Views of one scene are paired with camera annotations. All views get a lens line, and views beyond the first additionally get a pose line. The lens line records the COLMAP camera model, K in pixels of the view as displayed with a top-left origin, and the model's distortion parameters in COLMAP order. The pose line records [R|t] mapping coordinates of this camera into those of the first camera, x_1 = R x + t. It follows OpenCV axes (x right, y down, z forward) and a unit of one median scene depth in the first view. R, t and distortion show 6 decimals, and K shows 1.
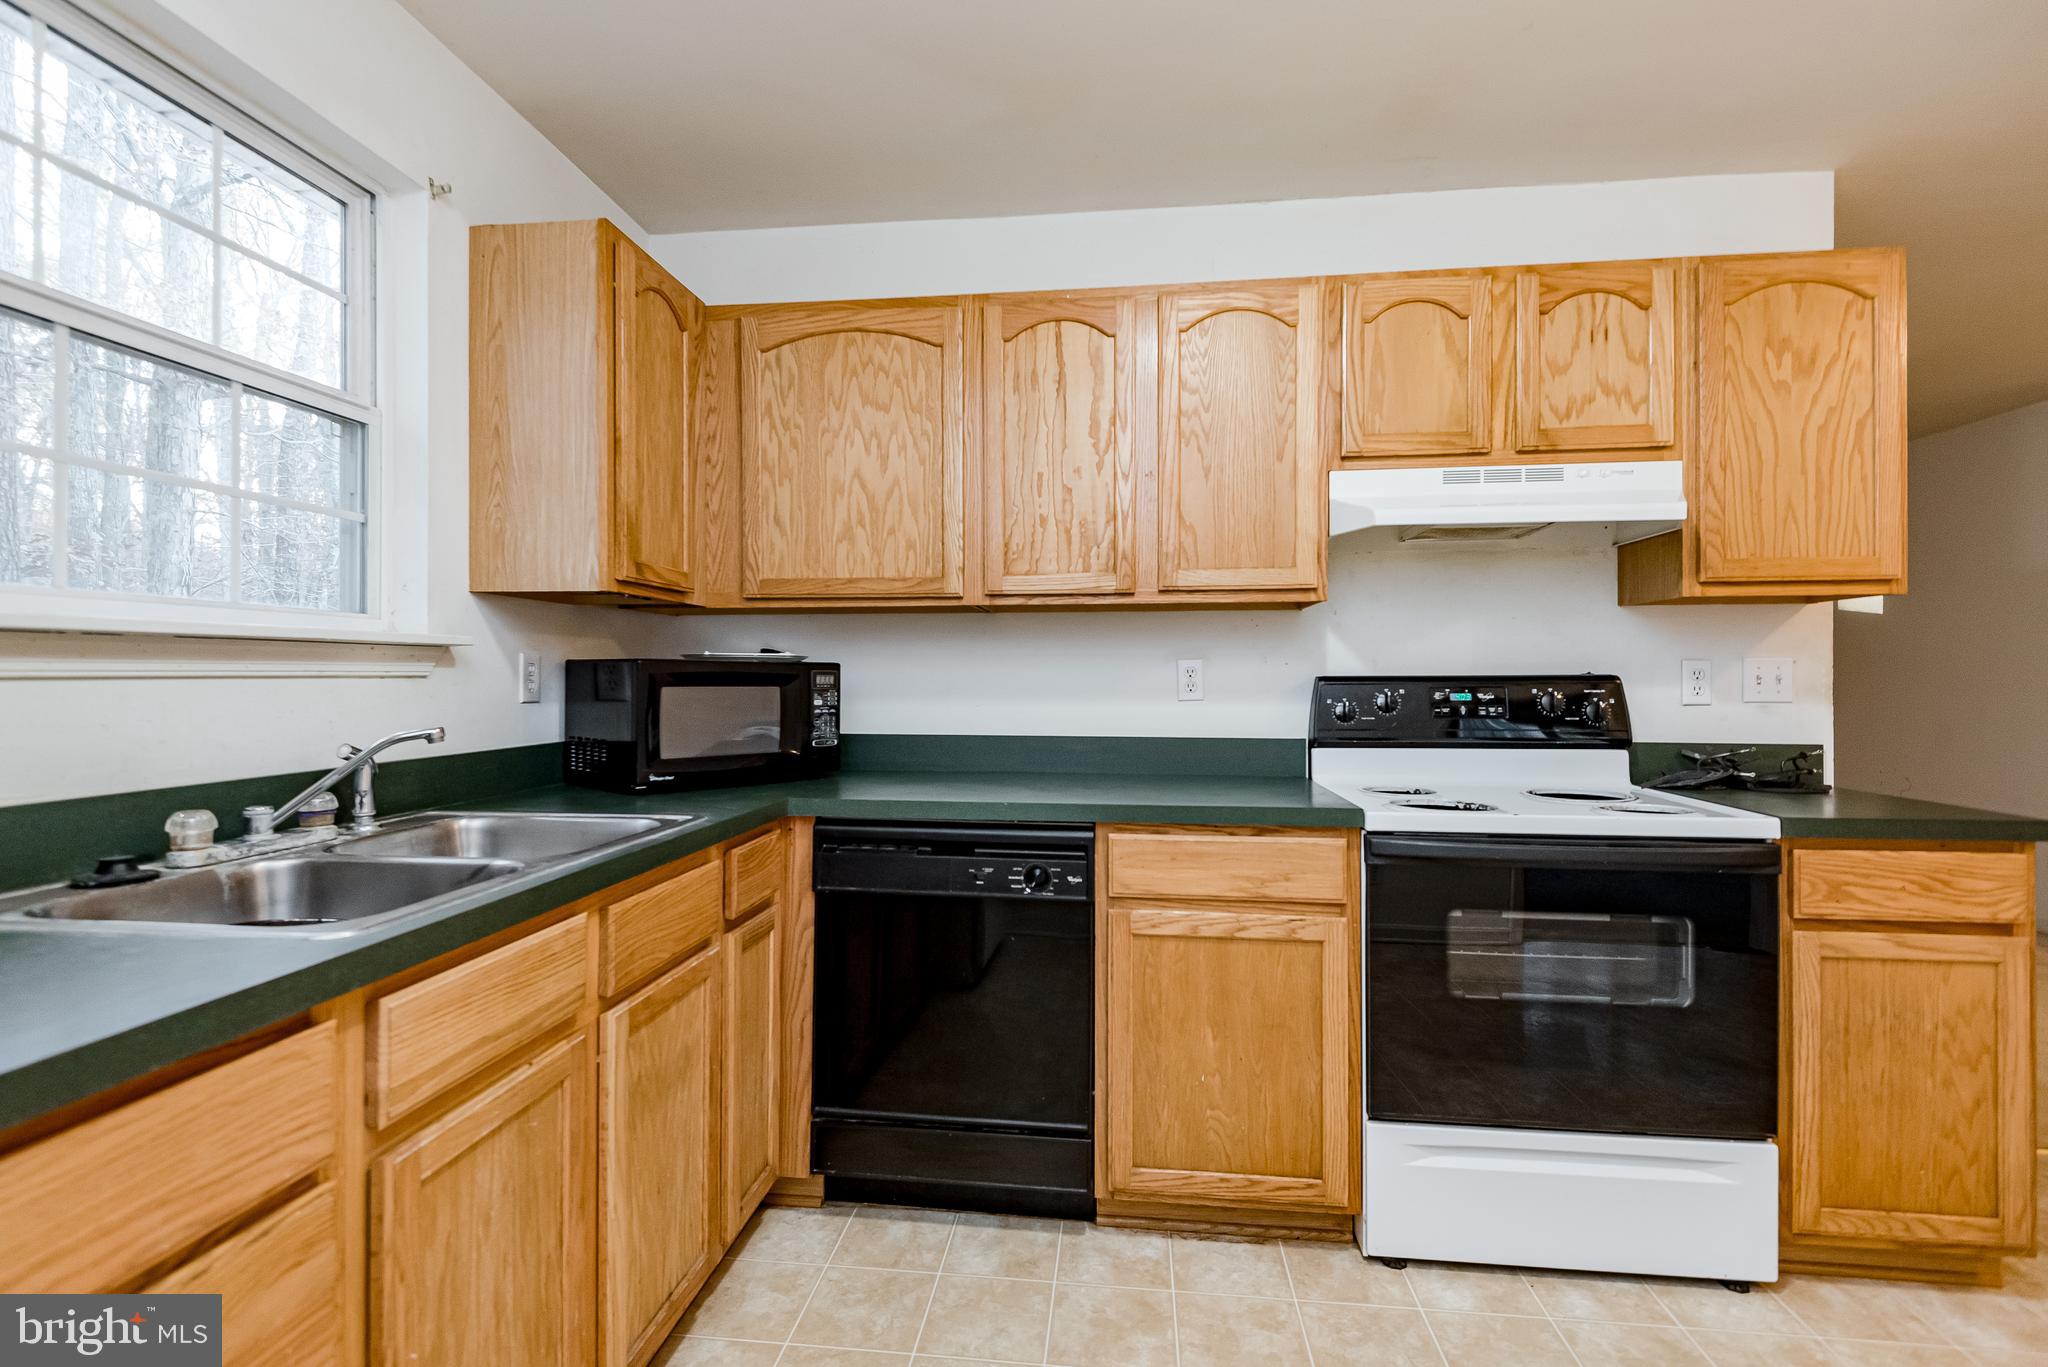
lens RADIAL K [[959.0, 0, 993.7], [0, 959.0, 676.5], [0, 0, 1]] dist [0.012973, -0.007024]
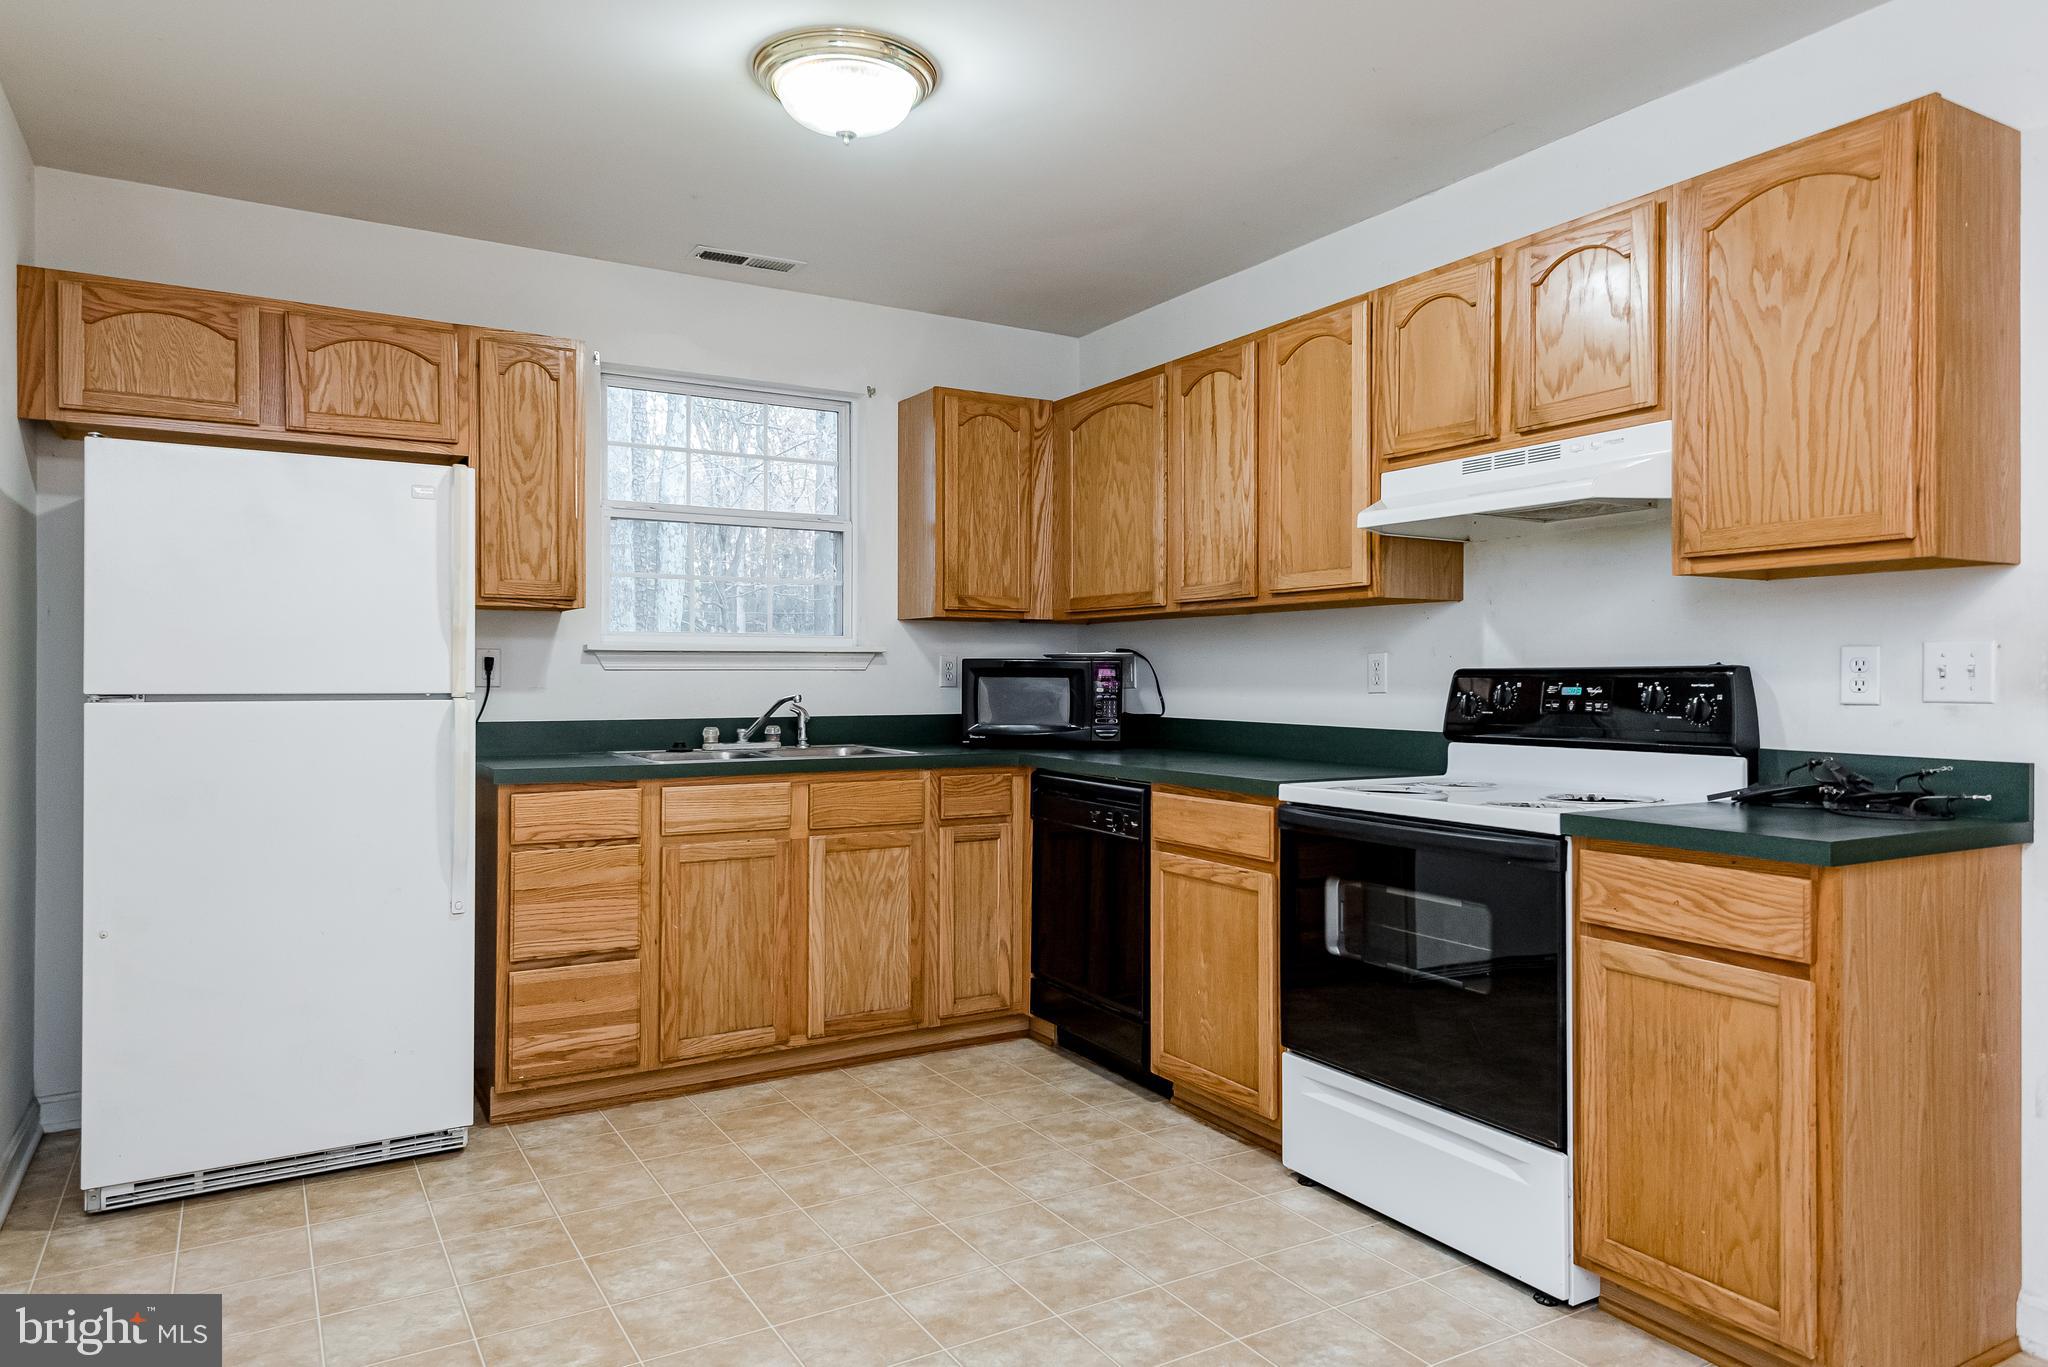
lens RADIAL K [[1288.2, 0, 1014.5], [0, 1288.2, 678.7], [0, 0, 1]] dist [0.020617, -0.009384]
pose [[0.600594, 0.002853, -0.799549, 1.326007], [-0.000928, 0.999995, 0.002871, 0.007642], [0.799554, -0.000983, 0.600594, -0.181036]]
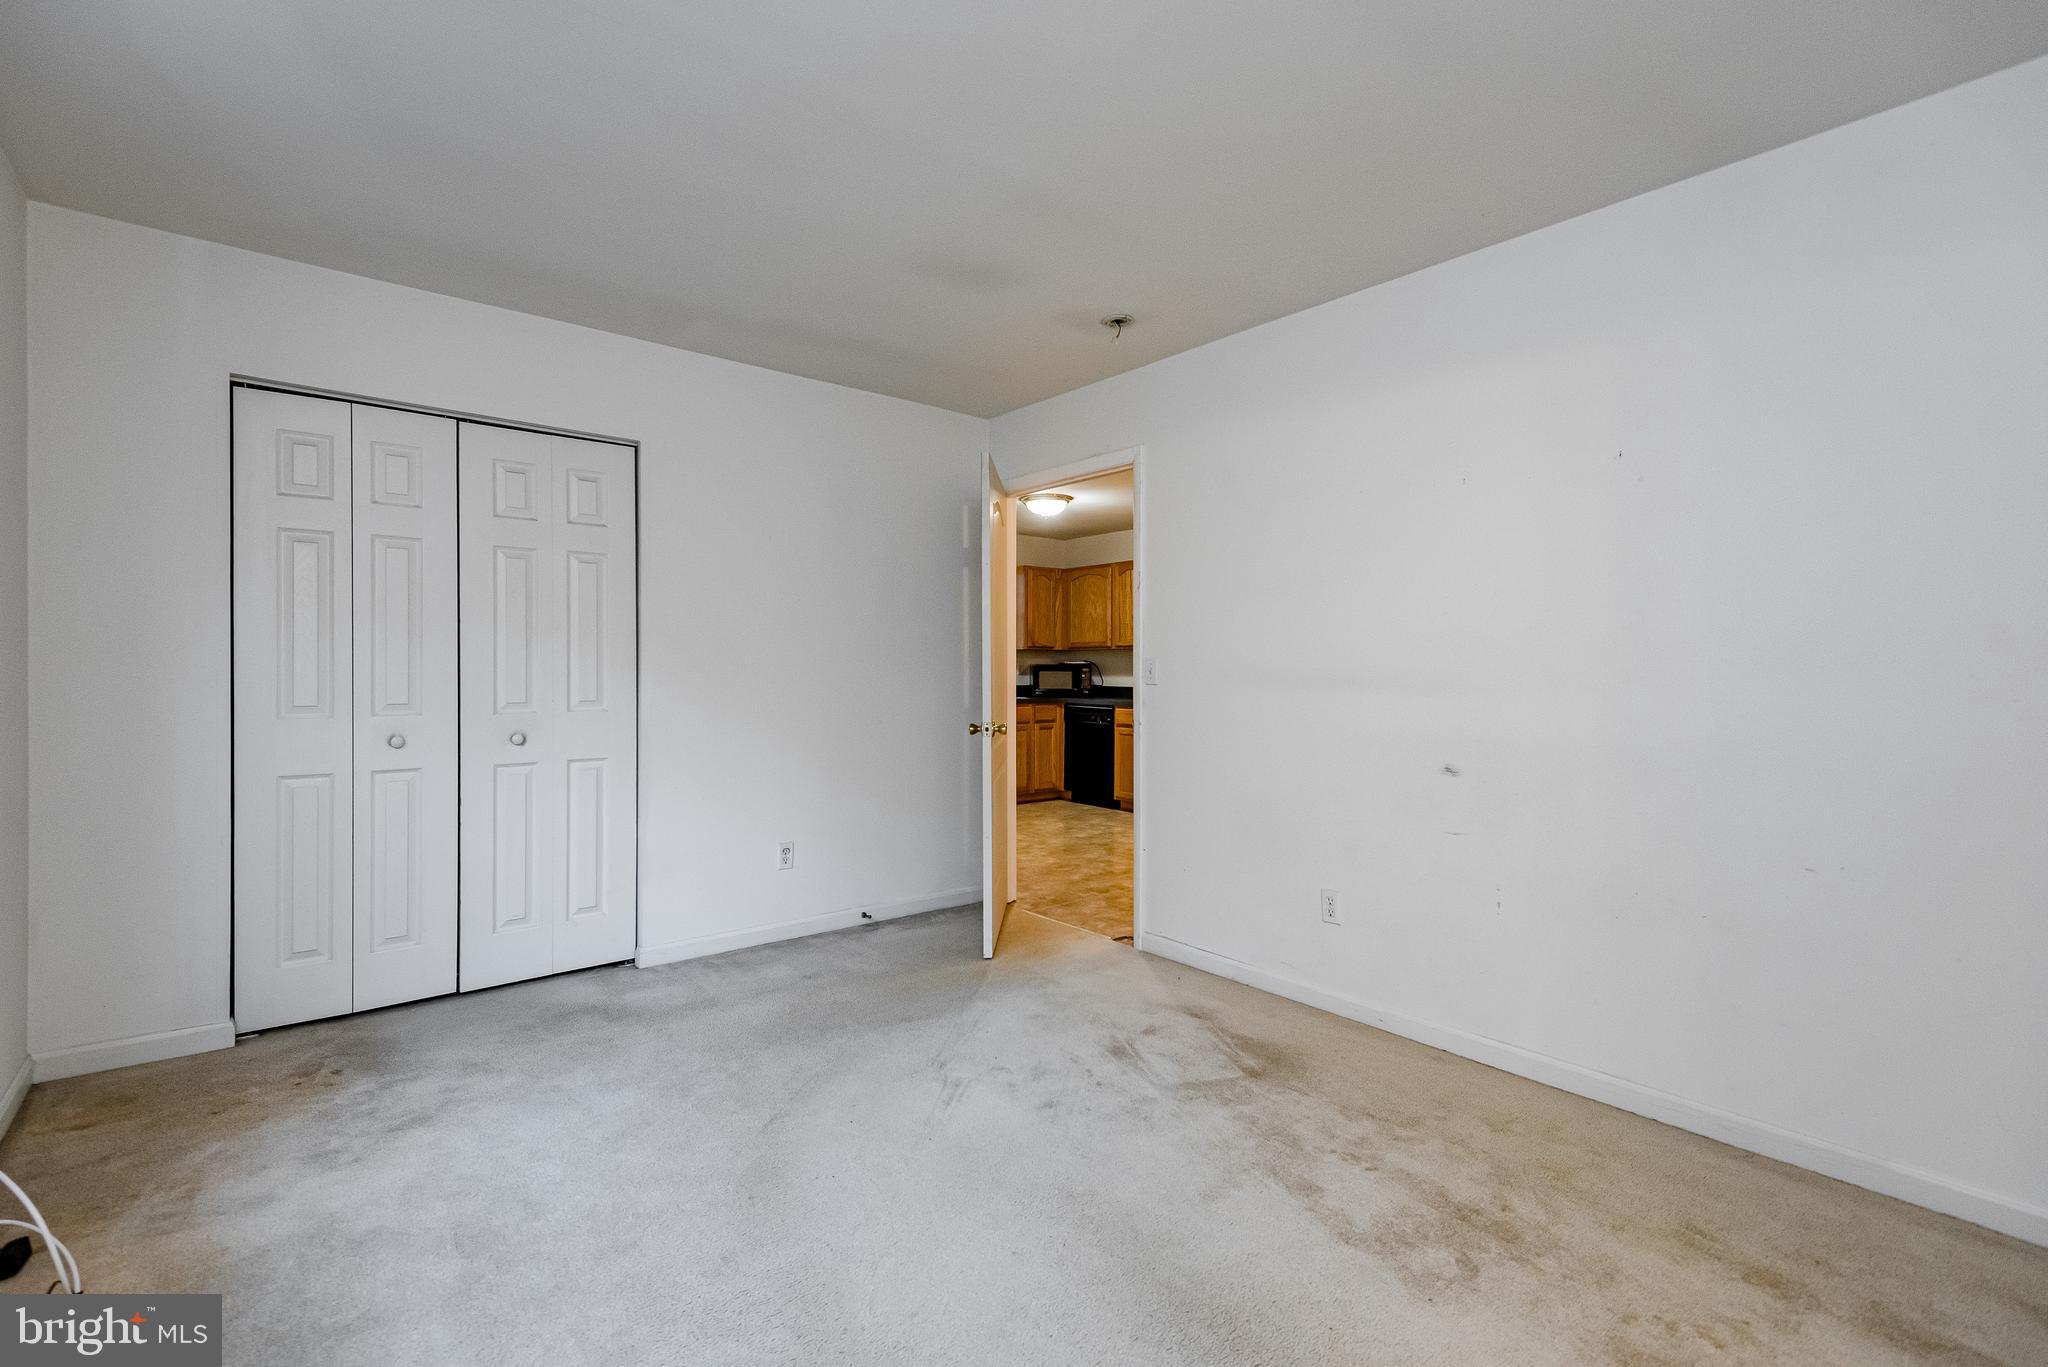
lens RADIAL K [[890.4, 0, 1036.6], [0, 890.4, 673.5], [0, 0, 1]] dist [-0.017110, 0.000037]
pose [[0.736179, 0.000340, -0.676786, 2.261119], [-0.001505, 0.999998, -0.001134, 0.024917], [0.676785, 0.001854, 0.736179, -1.848220]]
